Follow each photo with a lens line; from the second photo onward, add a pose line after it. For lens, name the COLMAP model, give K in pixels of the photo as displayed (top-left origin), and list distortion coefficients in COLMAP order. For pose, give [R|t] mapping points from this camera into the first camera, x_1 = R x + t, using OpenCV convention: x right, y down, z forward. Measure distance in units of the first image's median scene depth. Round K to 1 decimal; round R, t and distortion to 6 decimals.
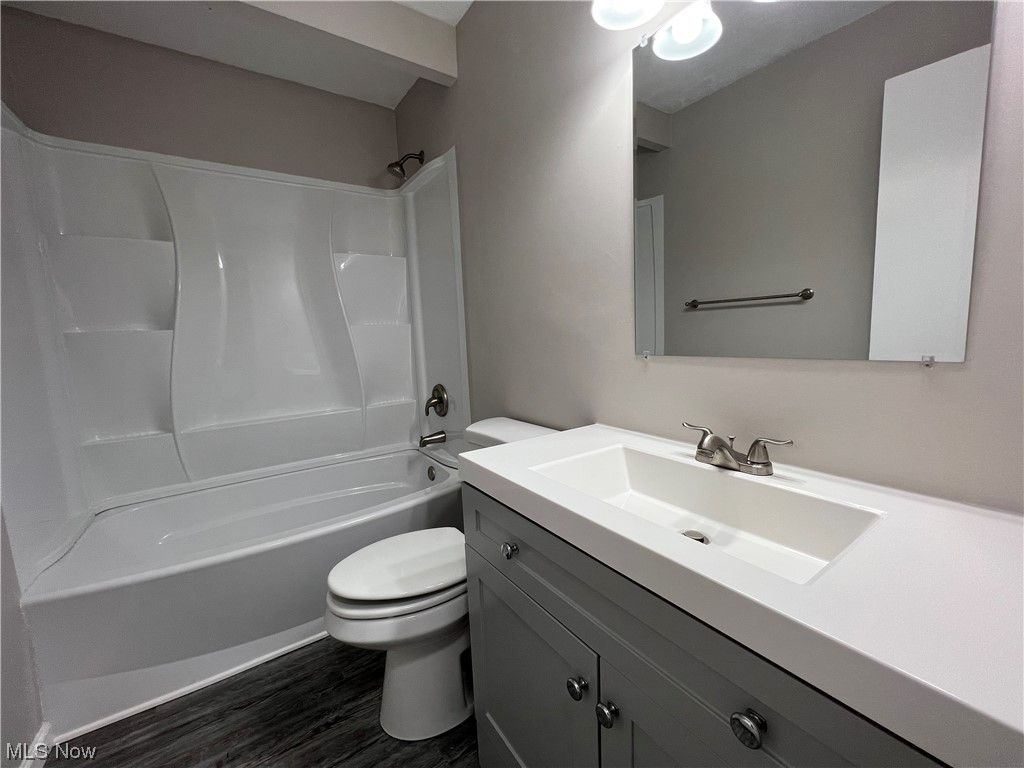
lens RADIAL K [[411.0, 0, 511.1], [0, 411.0, 383.7], [0, 0, 1]] dist [-0.001140, -0.000139]
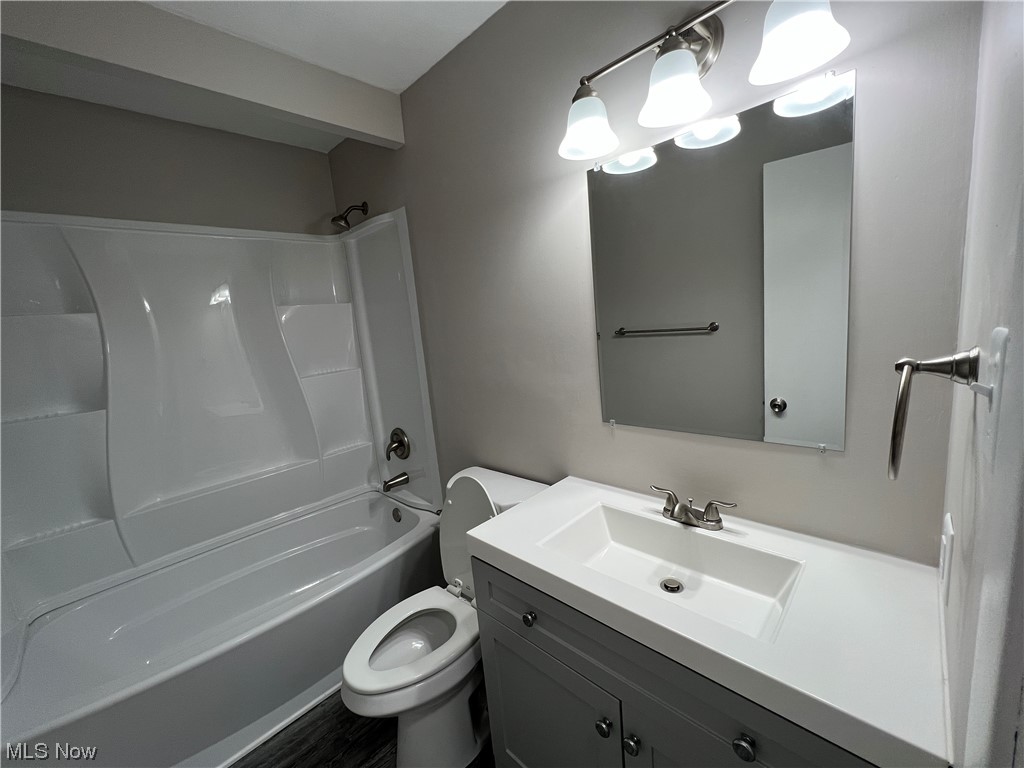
lens RADIAL K [[411.0, 0, 511.1], [0, 411.0, 383.7], [0, 0, 1]] dist [-0.001140, -0.000139]
pose [[0.978725, -0.077373, 0.190027, -0.117396], [0.073922, 0.996946, 0.025191, -0.156588], [-0.191395, -0.010608, 0.981456, -0.076155]]
